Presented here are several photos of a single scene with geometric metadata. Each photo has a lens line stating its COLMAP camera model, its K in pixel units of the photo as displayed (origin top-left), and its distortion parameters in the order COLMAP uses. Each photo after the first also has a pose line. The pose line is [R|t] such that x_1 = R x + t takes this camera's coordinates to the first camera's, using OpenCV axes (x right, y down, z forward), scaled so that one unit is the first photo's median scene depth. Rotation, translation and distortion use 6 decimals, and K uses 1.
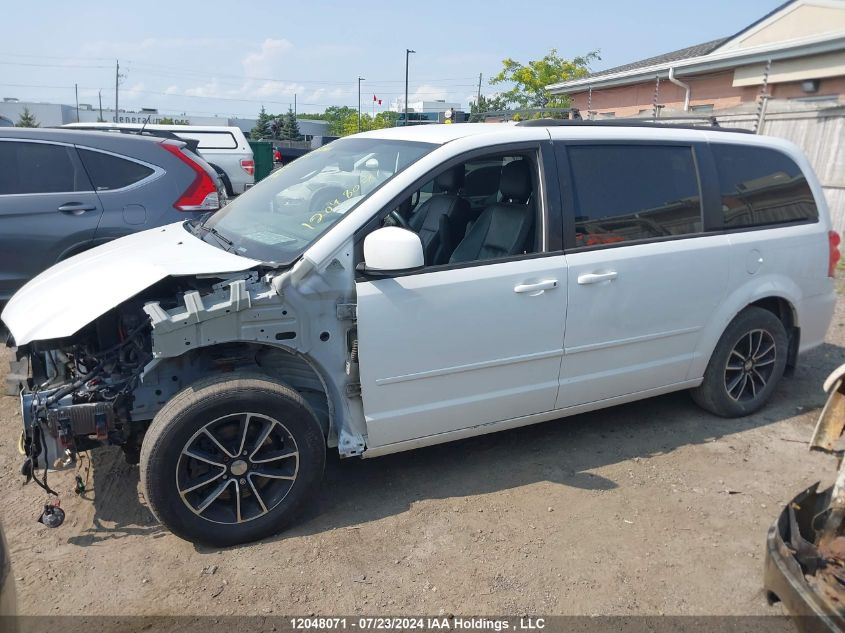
lens RADIAL K [[654.6, 0, 420.5], [0, 654.6, 329.4], [0, 0, 1]] dist [-0.001568, -0.005174]
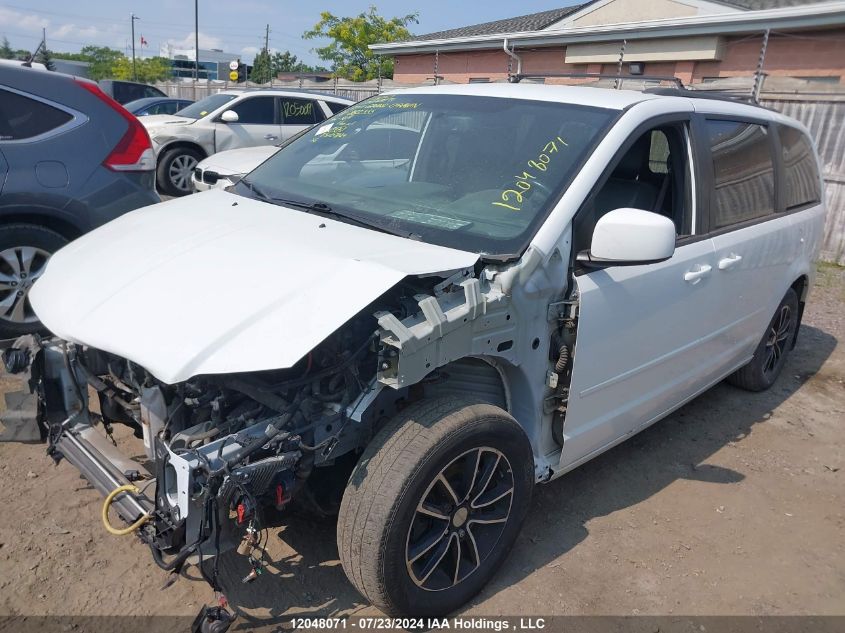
lens RADIAL K [[665.5, 0, 422.5], [0, 665.5, 316.5], [0, 0, 1]] dist [0.005888, -0.004972]
pose [[0.949475, -0.037031, 0.311651, -0.531502], [0.026433, 0.998922, 0.038166, -0.057038], [-0.312728, -0.028000, 0.949430, 0.251320]]
